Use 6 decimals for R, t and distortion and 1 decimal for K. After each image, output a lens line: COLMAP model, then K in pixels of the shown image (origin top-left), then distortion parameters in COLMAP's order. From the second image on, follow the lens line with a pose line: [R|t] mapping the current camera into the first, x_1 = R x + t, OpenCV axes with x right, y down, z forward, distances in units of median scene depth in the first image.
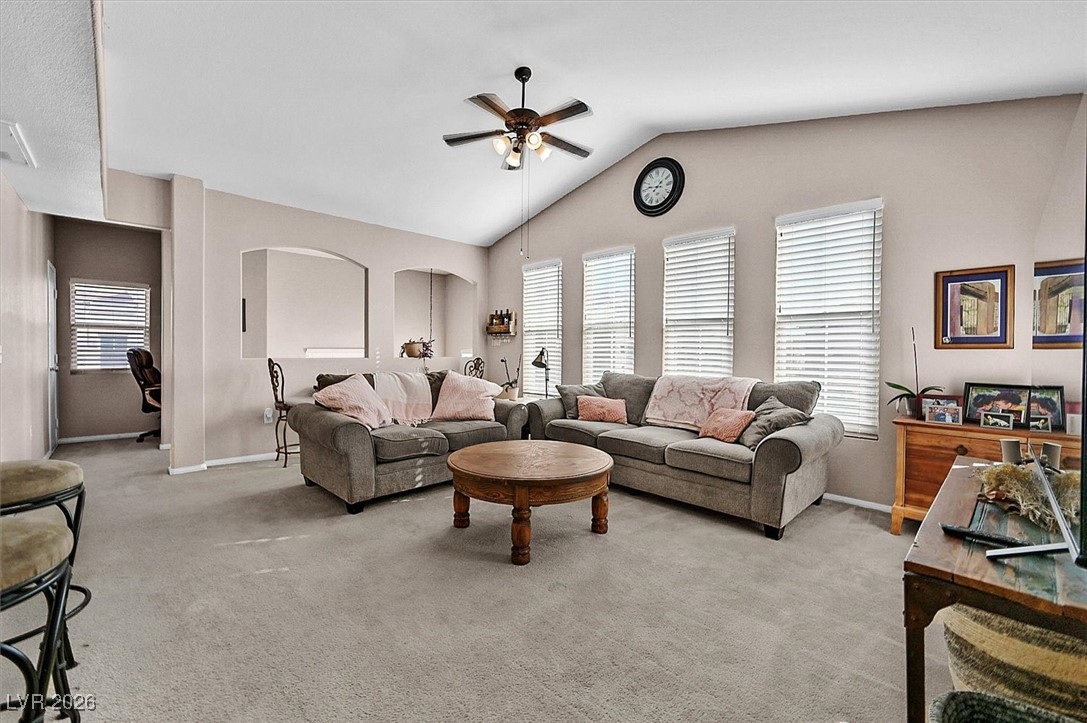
lens RADIAL K [[459.4, 0, 539.6], [0, 459.4, 352.7], [0, 0, 1]] dist [0.004903, -0.000236]
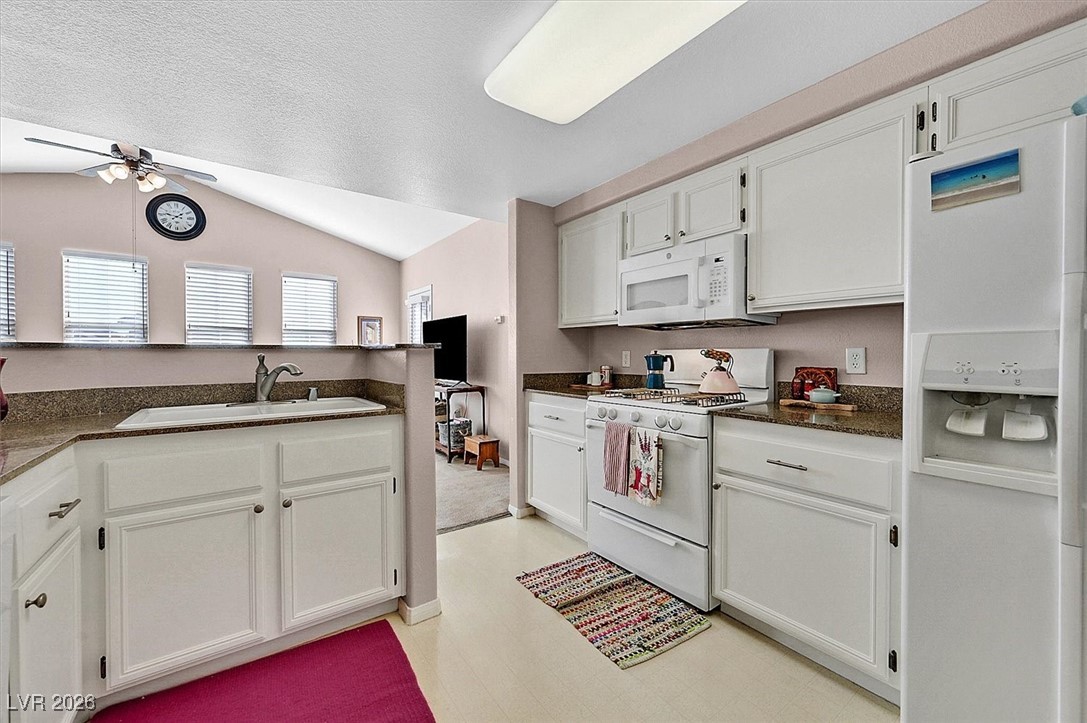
lens RADIAL K [[437.1, 0, 539.2], [0, 437.1, 366.1], [0, 0, 1]] dist [0.000759, 0.000597]
pose [[0.112398, -0.026511, 0.993310, -1.094325], [0.008582, 0.999633, 0.025709, 0.024273], [-0.993626, 0.005635, 0.112584, -0.127625]]
